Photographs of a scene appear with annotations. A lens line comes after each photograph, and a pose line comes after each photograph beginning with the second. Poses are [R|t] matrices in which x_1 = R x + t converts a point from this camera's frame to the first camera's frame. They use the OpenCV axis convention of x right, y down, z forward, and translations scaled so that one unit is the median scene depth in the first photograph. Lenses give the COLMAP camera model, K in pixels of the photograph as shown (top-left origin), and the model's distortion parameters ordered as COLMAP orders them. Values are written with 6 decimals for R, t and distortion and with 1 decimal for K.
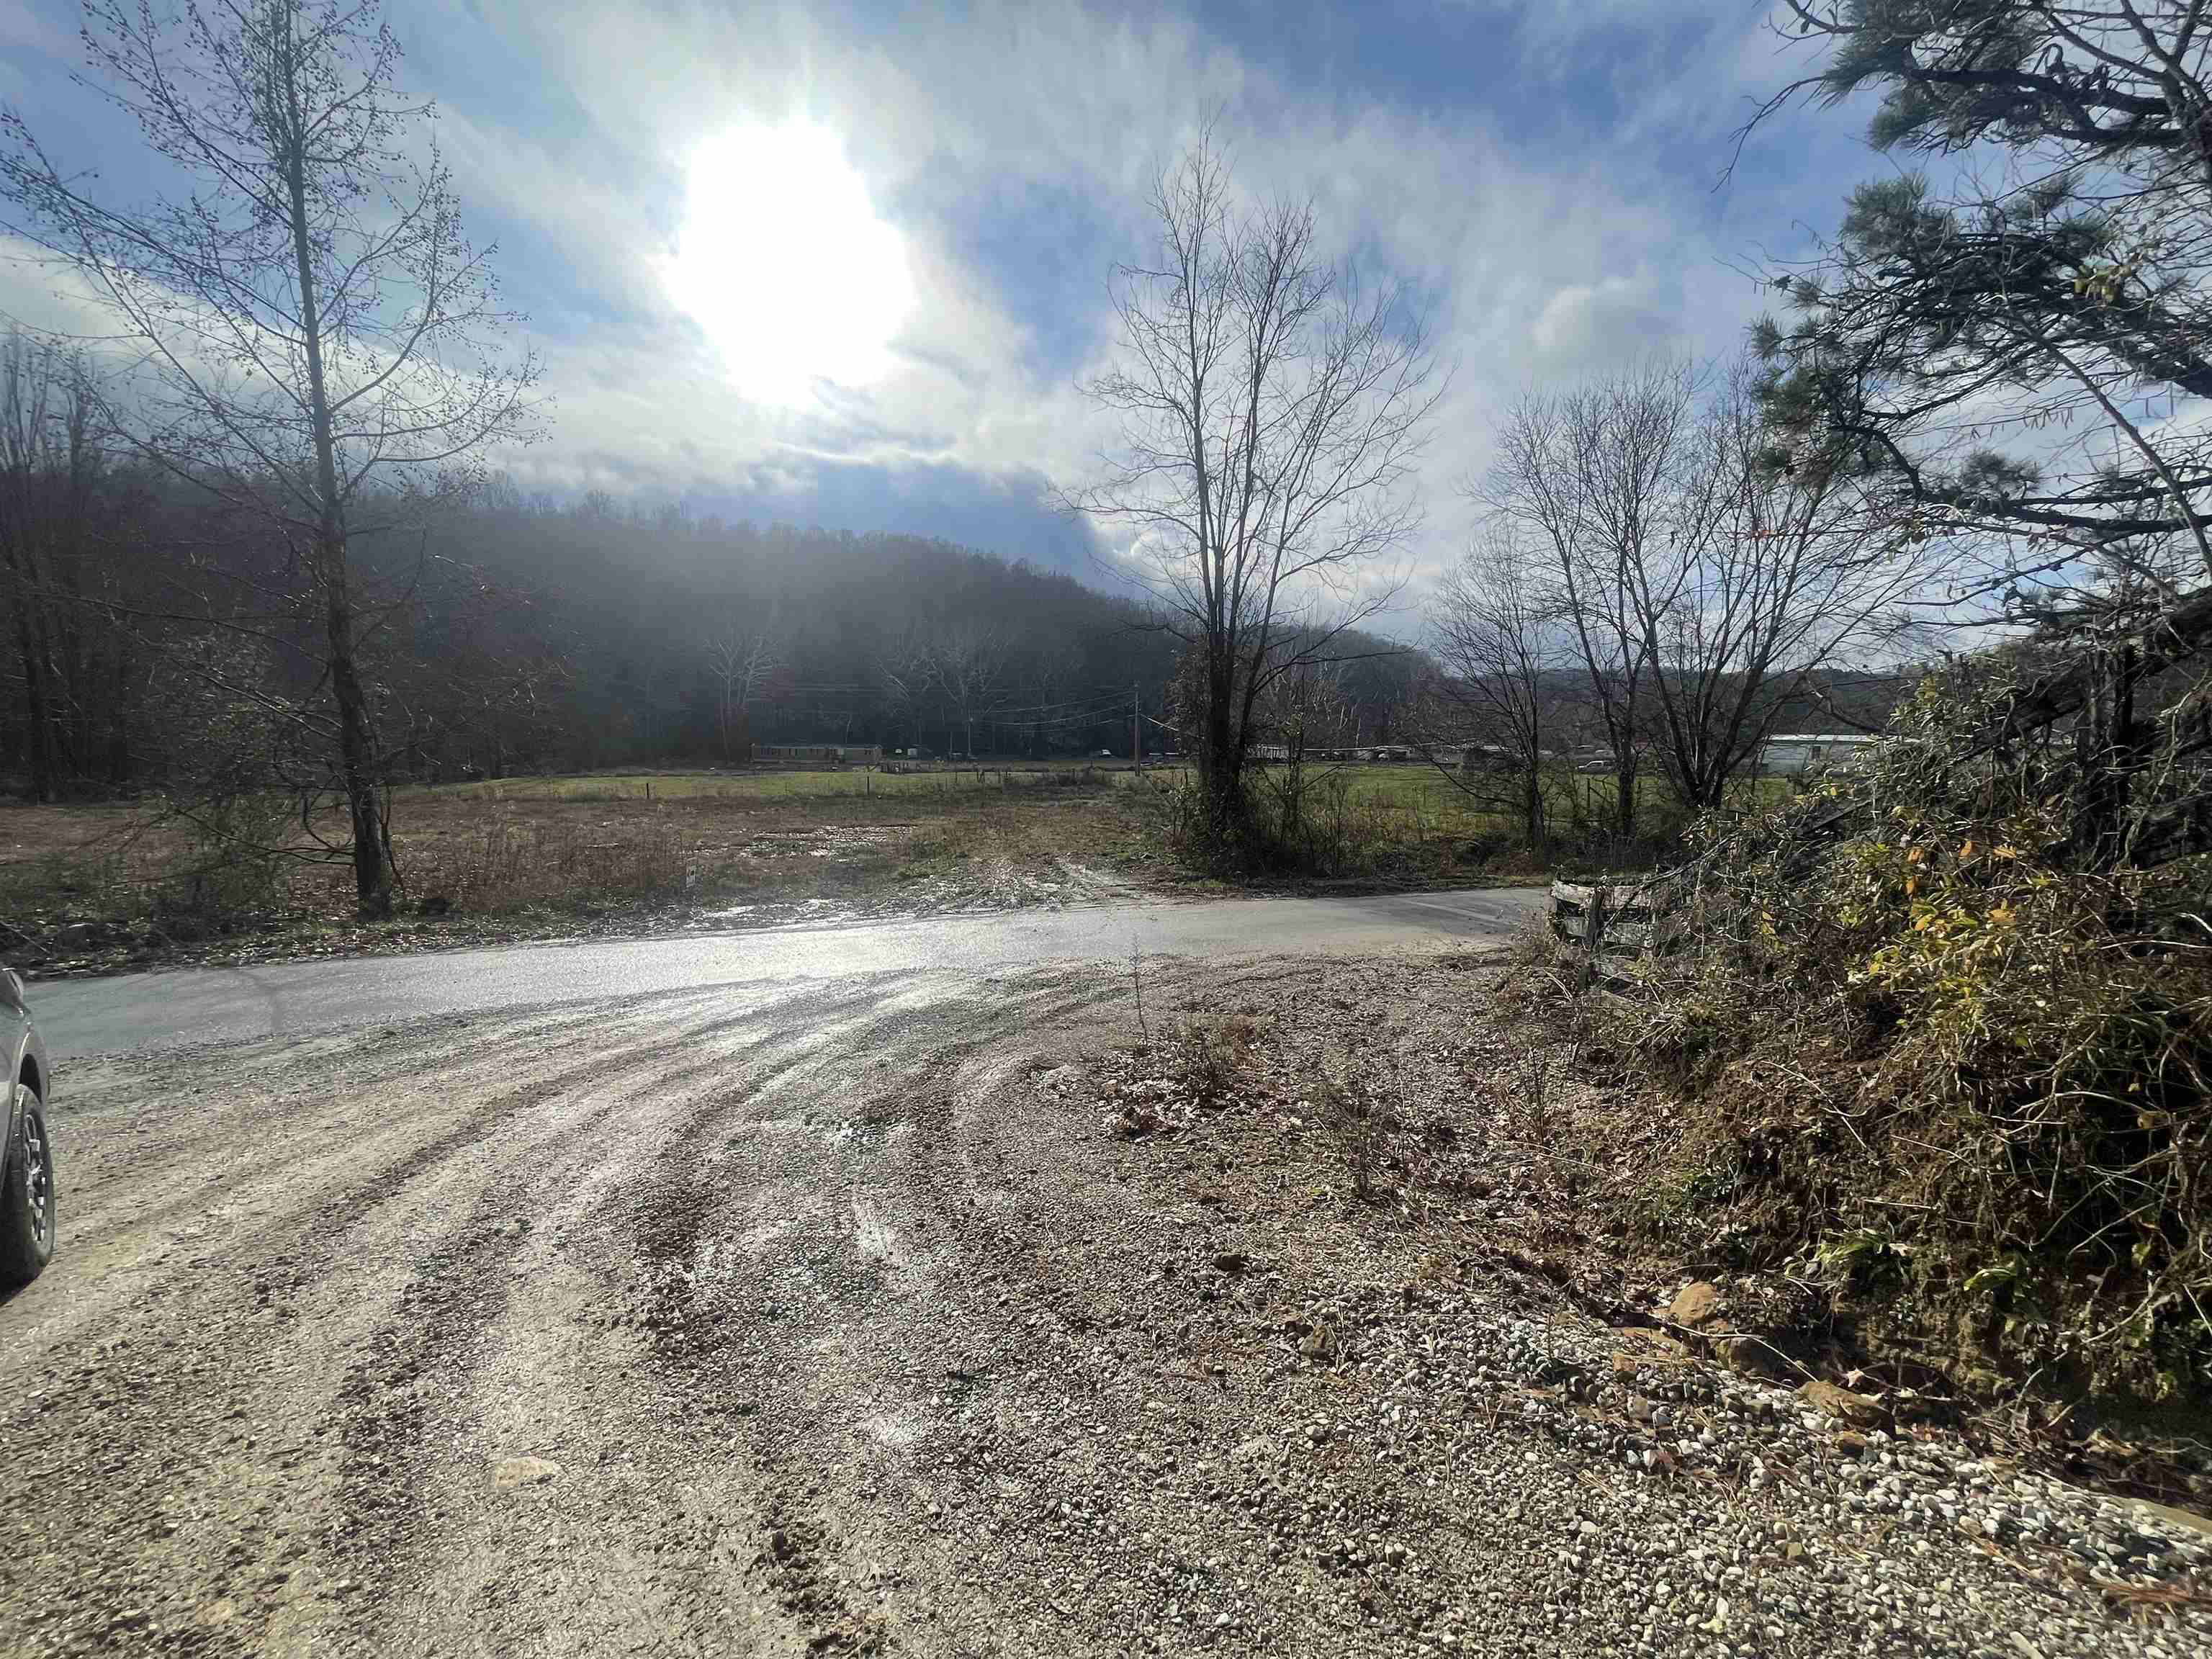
lens RADIAL K [[880.0, 0, 1109.3], [0, 880.0, 821.6], [0, 0, 1]] dist [0.001765, 0.000193]
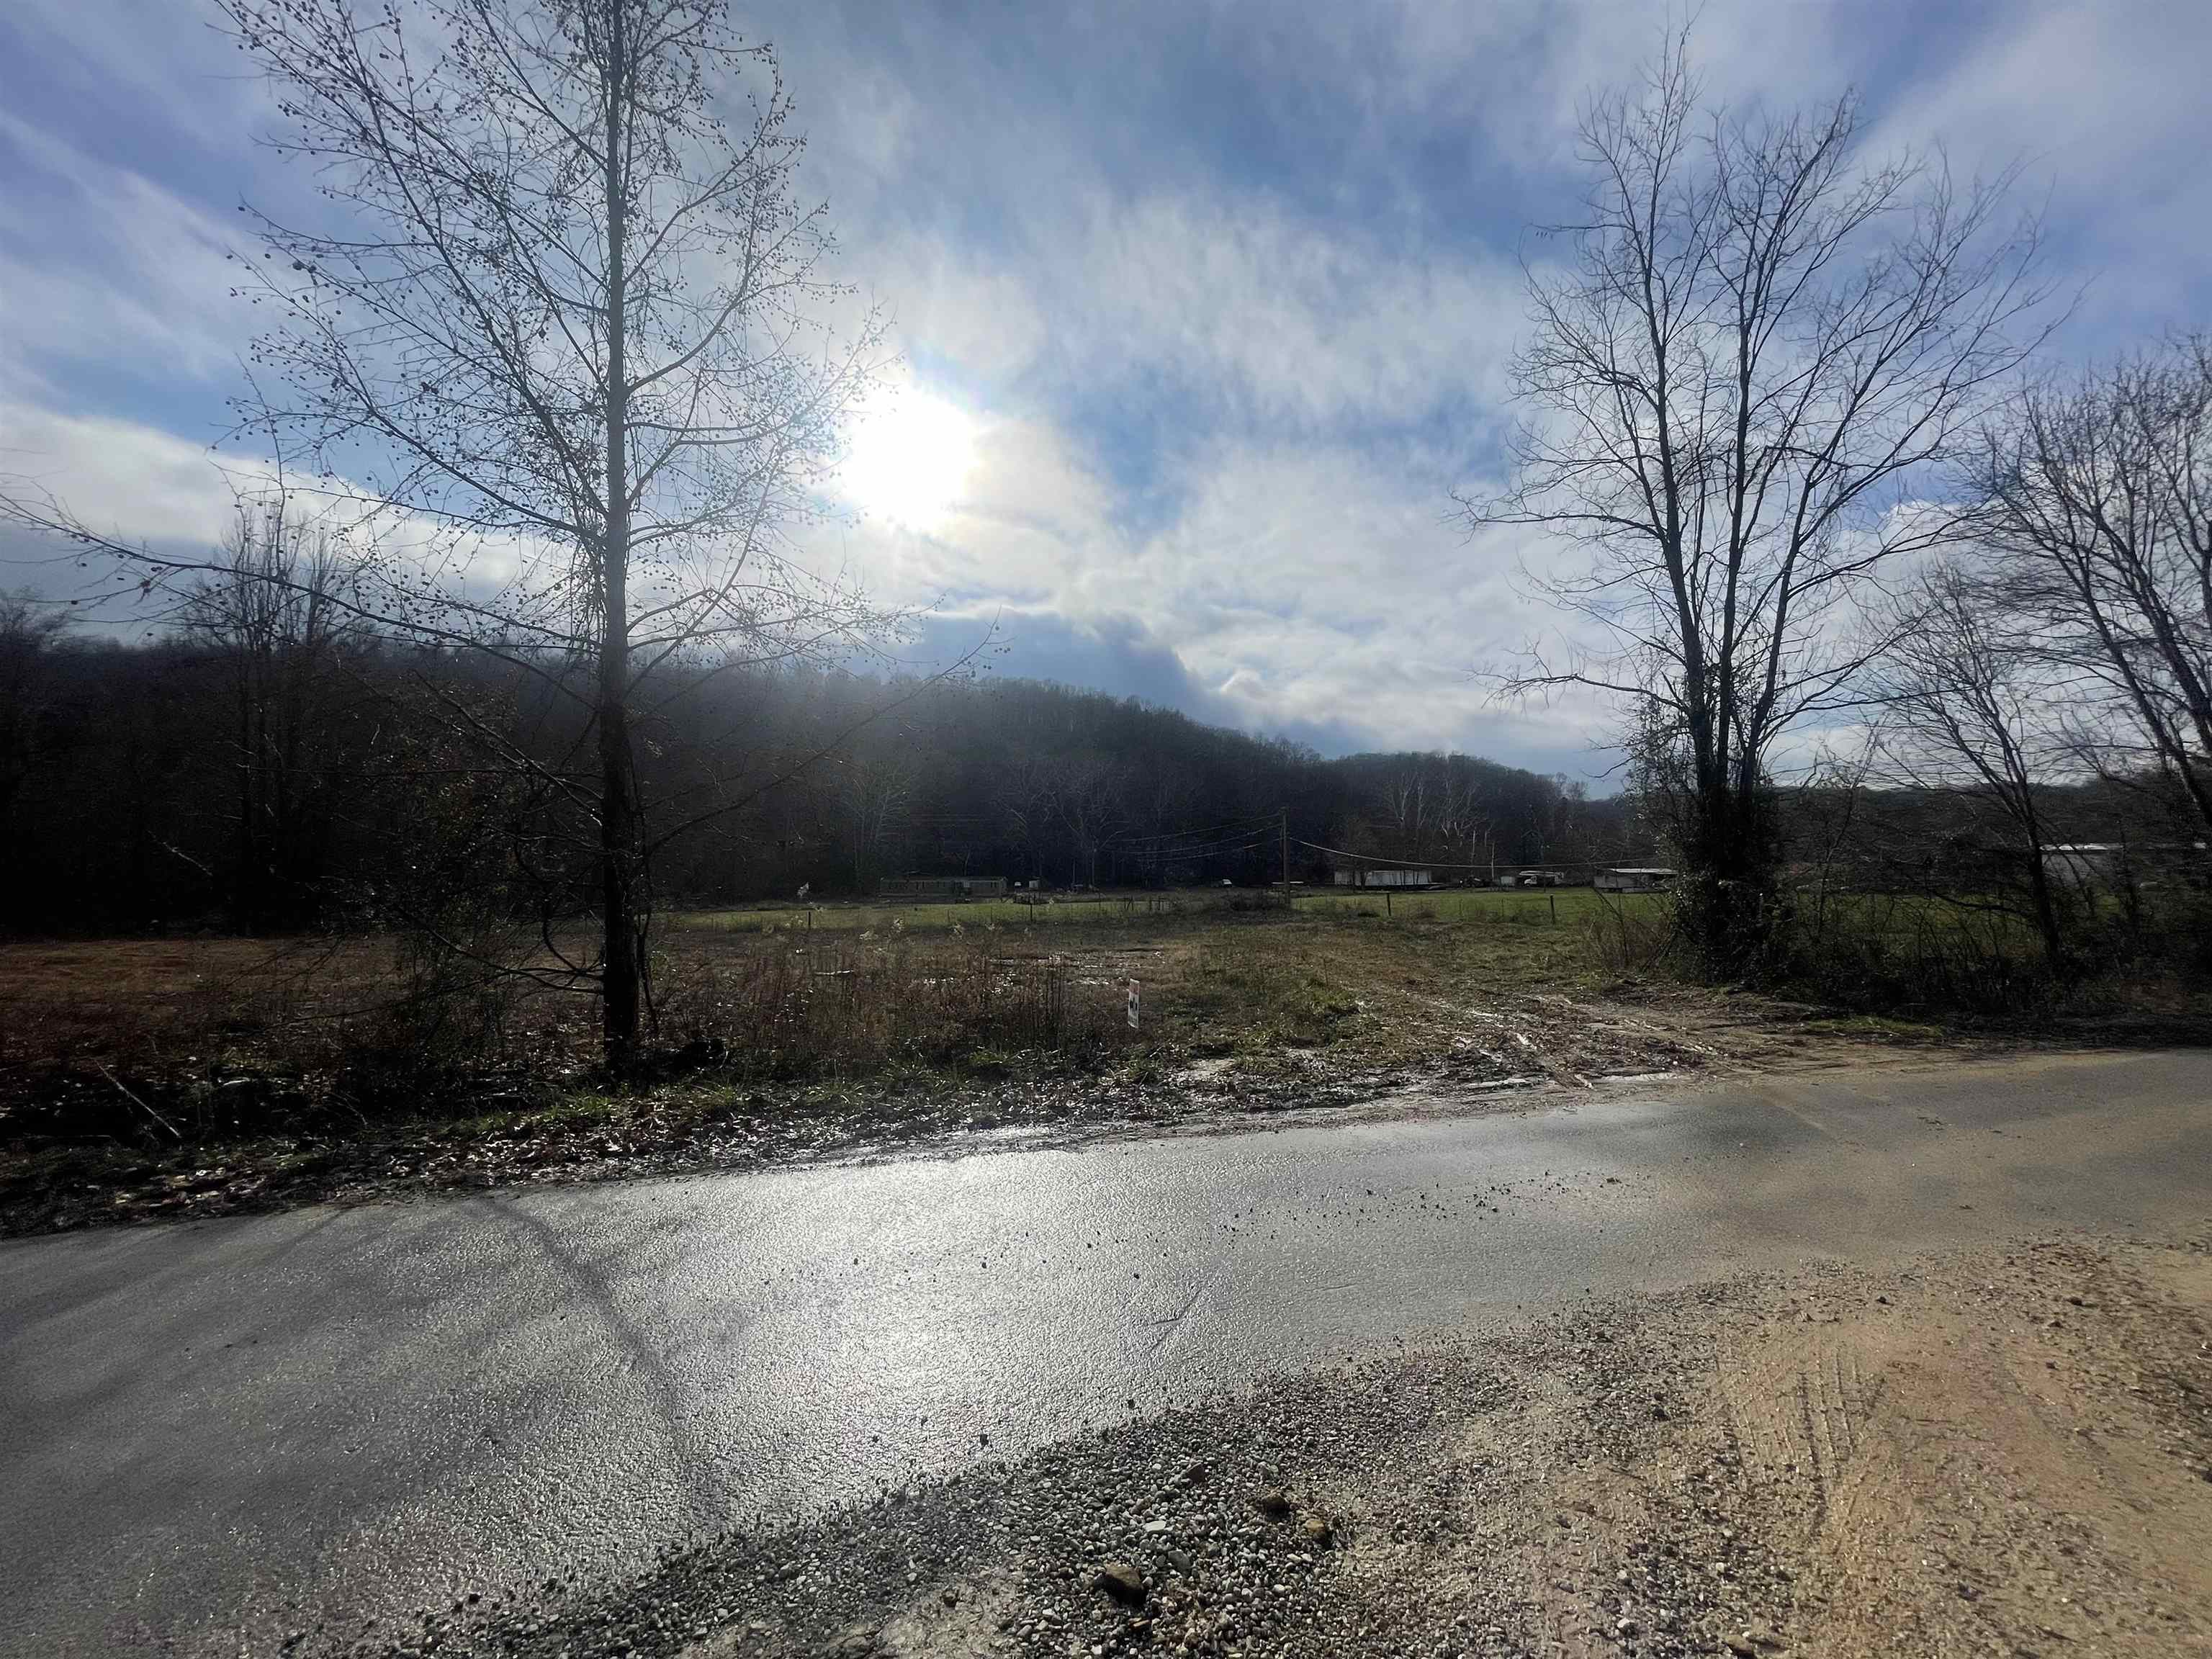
lens RADIAL K [[886.2, 0, 1110.8], [0, 886.2, 818.0], [0, 0, 1]] dist [-0.006057, 0.001215]
pose [[0.994049, -0.022754, -0.106528, -0.373506], [0.005949, 0.987821, -0.155484, 0.023377], [0.108768, 0.153925, 0.982078, 0.331548]]
